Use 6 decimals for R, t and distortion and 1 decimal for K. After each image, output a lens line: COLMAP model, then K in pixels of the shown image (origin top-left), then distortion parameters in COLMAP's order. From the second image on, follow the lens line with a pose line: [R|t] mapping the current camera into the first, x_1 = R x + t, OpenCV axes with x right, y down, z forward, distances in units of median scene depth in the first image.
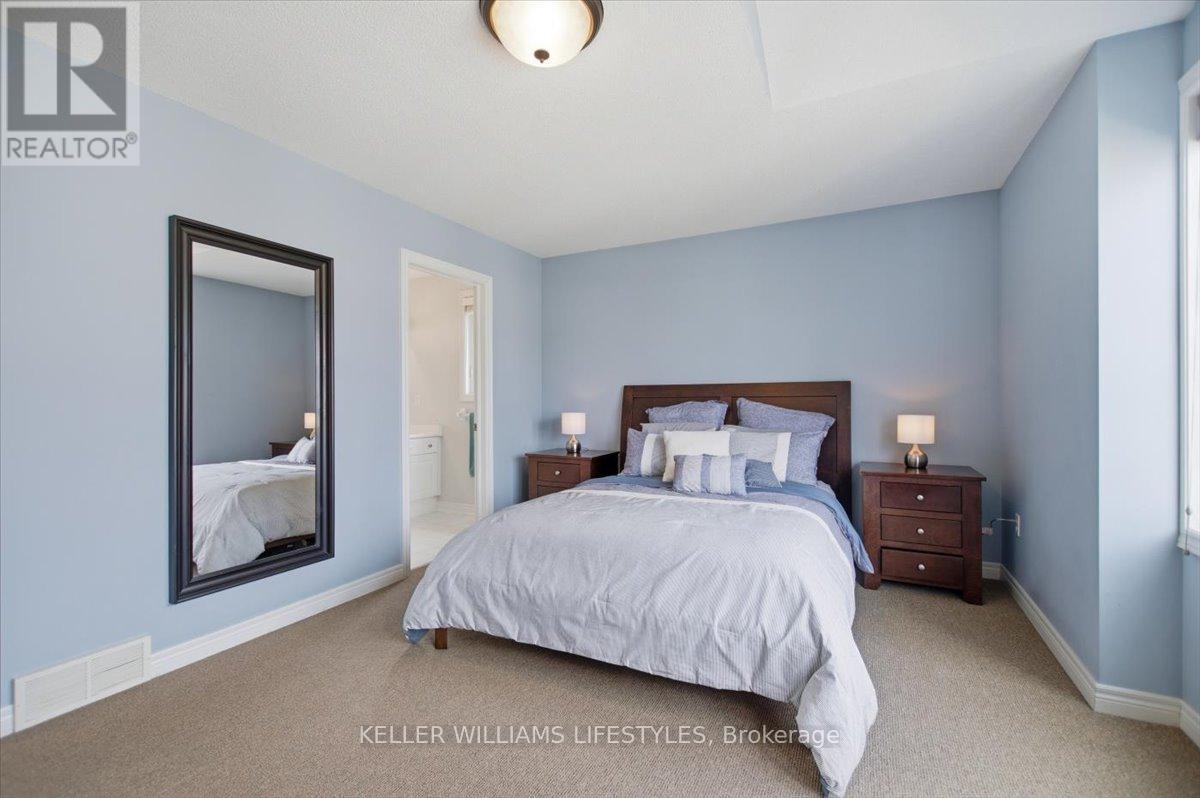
lens RADIAL K [[524.2, 0, 601.1], [0, 524.2, 404.3], [0, 0, 1]] dist [-0.002260, 0.000619]
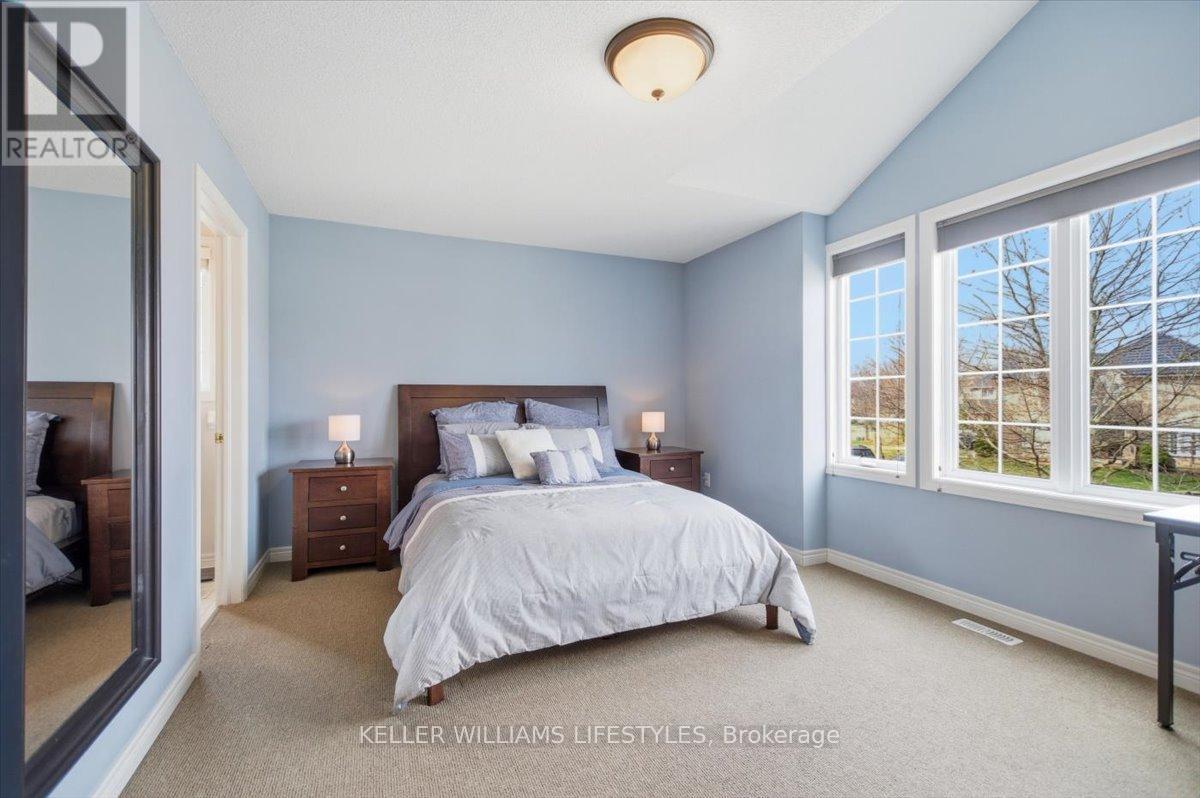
lens RADIAL K [[524.2, 0, 602.1], [0, 524.2, 403.8], [0, 0, 1]] dist [-0.002260, 0.000619]
pose [[0.637008, -0.000523, 0.770857, -0.838685], [0.000426, 1.000000, 0.000327, -0.003220], [-0.770857, 0.000120, 0.637009, 0.296463]]
